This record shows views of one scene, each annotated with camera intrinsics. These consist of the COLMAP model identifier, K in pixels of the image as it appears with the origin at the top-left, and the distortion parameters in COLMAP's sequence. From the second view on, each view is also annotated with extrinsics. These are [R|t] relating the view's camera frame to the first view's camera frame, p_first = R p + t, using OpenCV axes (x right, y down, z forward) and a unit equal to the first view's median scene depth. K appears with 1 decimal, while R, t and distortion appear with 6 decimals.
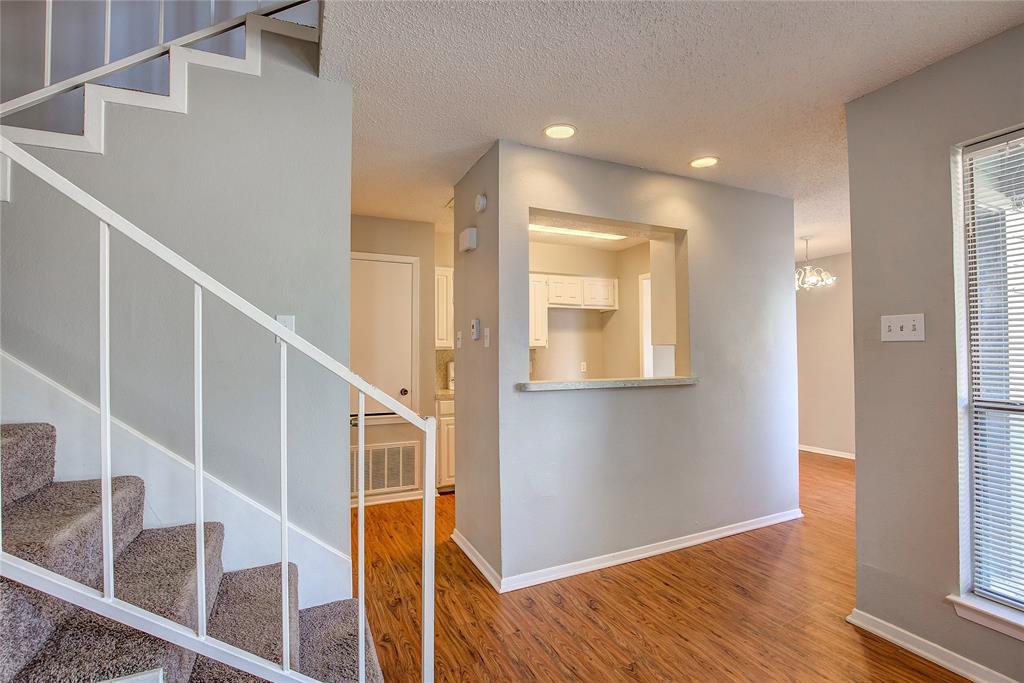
lens RADIAL K [[467.7, 0, 514.5], [0, 467.7, 343.9], [0, 0, 1]] dist [-0.035188, 0.005963]
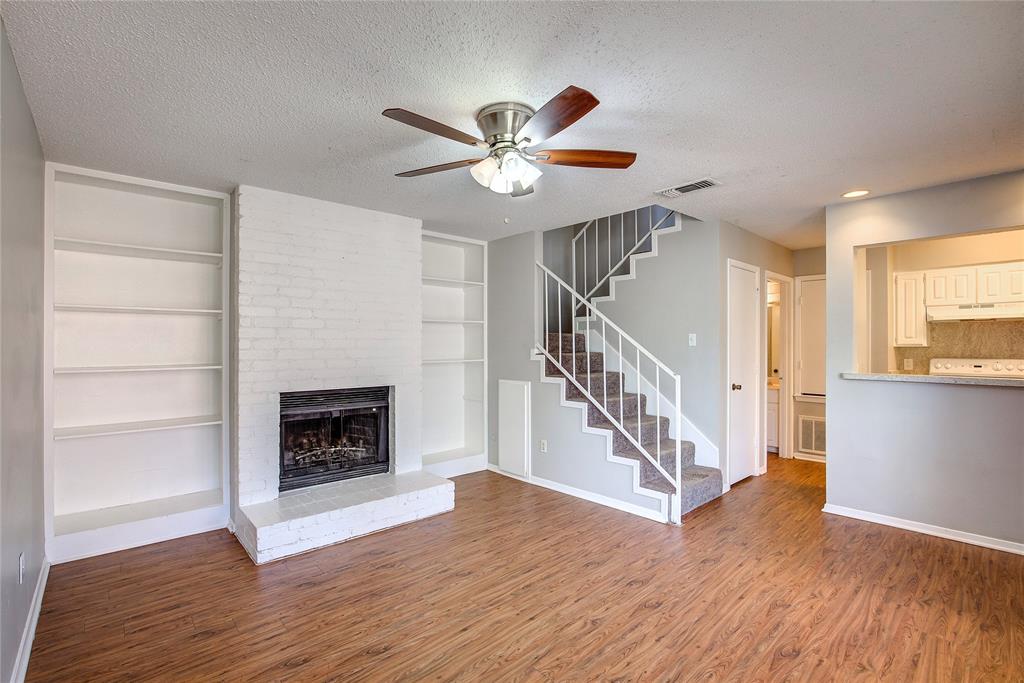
lens RADIAL K [[467.7, 0, 514.5], [0, 467.7, 343.9], [0, 0, 1]] dist [-0.035188, 0.005963]
pose [[0.297061, 0.002107, -0.954856, 0.852178], [0.016956, 0.999828, 0.007482, -0.026387], [0.954708, -0.018413, 0.296974, -0.302616]]
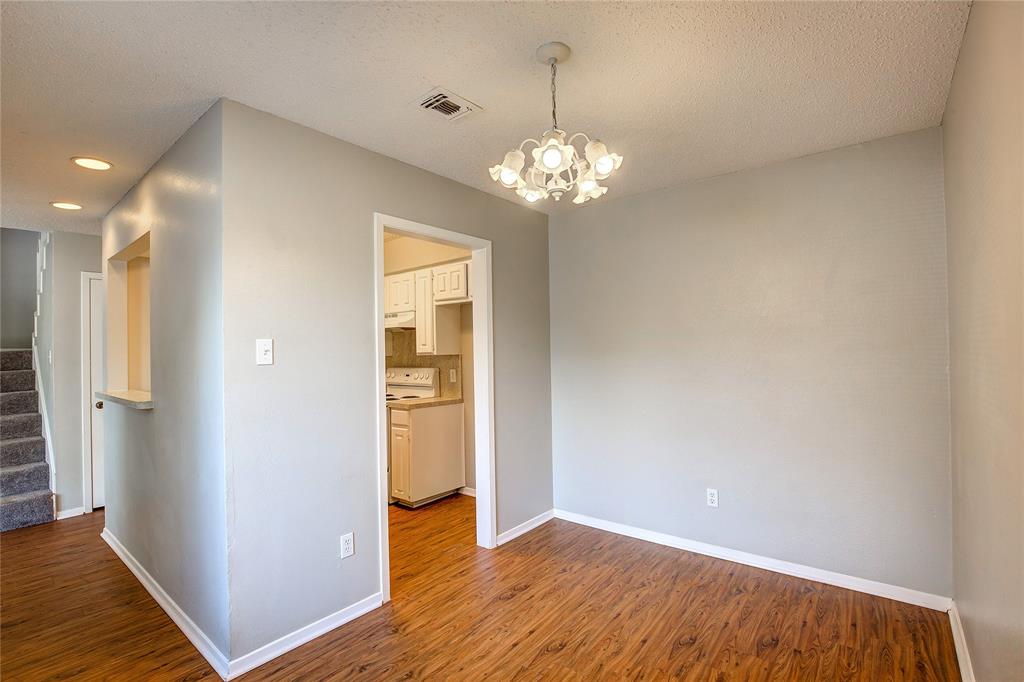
lens RADIAL K [[467.7, 0, 514.5], [0, 467.7, 343.4], [0, 0, 1]] dist [-0.035188, 0.005963]
pose [[0.432165, -0.019309, -0.901588, 1.390092], [0.032917, 0.999442, -0.005627, -0.002001], [0.901194, -0.027246, 0.432559, 1.207418]]
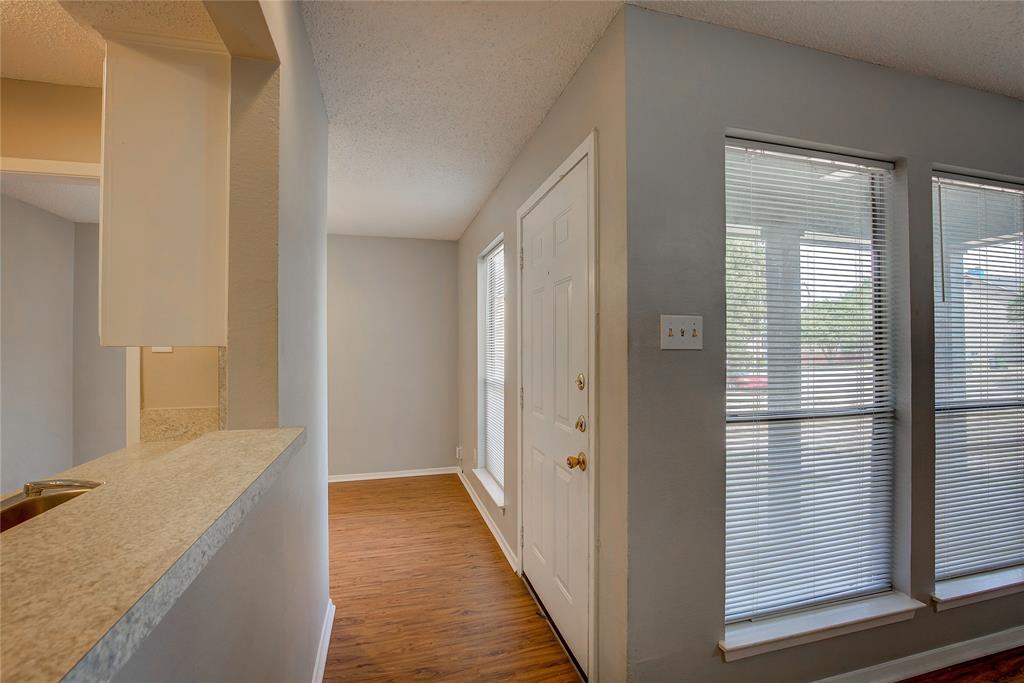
lens RADIAL K [[467.7, 0, 514.5], [0, 467.7, 343.9], [0, 0, 1]] dist [-0.035188, 0.005963]
pose [[0.164162, 0.018808, 0.986254, 0.010968], [-0.017262, 0.999720, -0.016192, 0.001494], [-0.986282, -0.014366, 0.164441, 0.715347]]
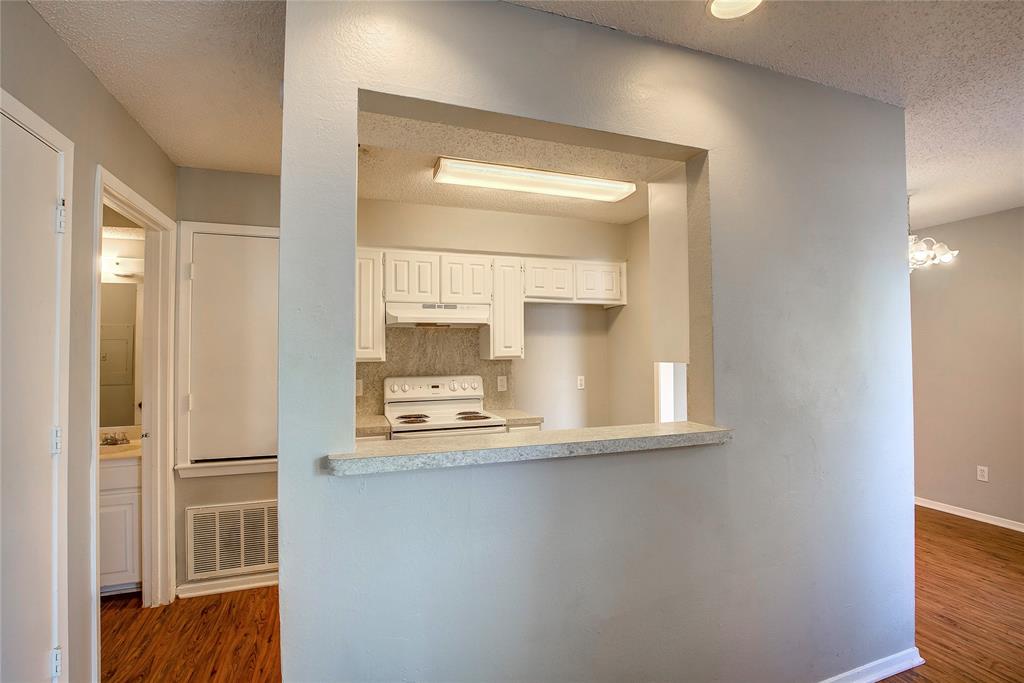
lens RADIAL K [[467.7, 0, 514.5], [0, 467.7, 343.9], [0, 0, 1]] dist [-0.035188, 0.005963]
pose [[0.995720, -0.001693, -0.092402, 0.195665], [0.001901, 0.999996, 0.002166, -0.024144], [0.092398, -0.002333, 0.995719, 0.442498]]
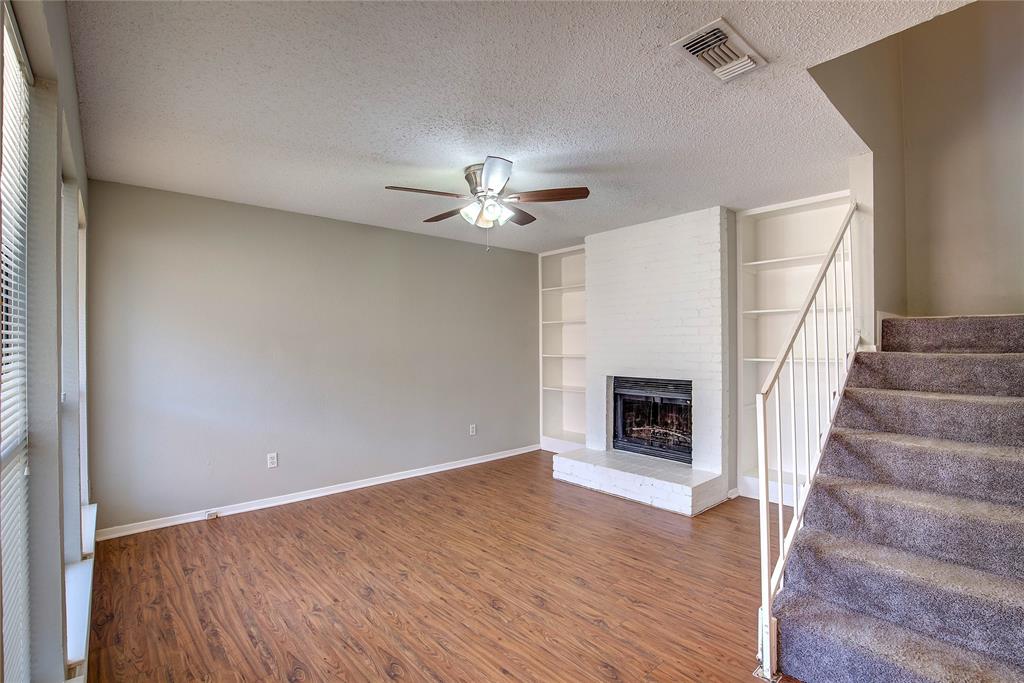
lens RADIAL K [[467.7, 0, 514.5], [0, 467.7, 343.9], [0, 0, 1]] dist [-0.035188, 0.005963]
pose [[-0.959046, 0.012650, -0.282966, 0.383609], [0.018540, 0.999663, -0.018146, 0.003156], [0.282642, -0.022649, -0.958958, 0.848604]]
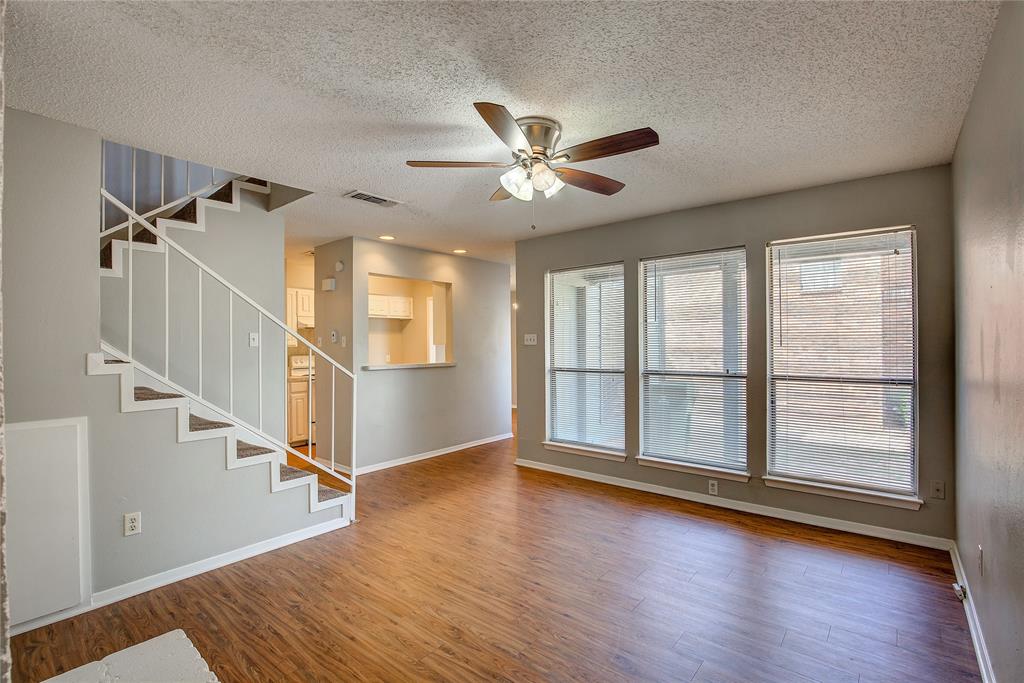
lens RADIAL K [[467.7, 0, 514.5], [0, 467.7, 343.9], [0, 0, 1]] dist [-0.035188, 0.005963]
pose [[0.903535, -0.001047, 0.428512, -0.199843], [-0.005421, 0.999889, 0.013873, -0.028851], [-0.428479, -0.014858, 0.903429, -0.783341]]
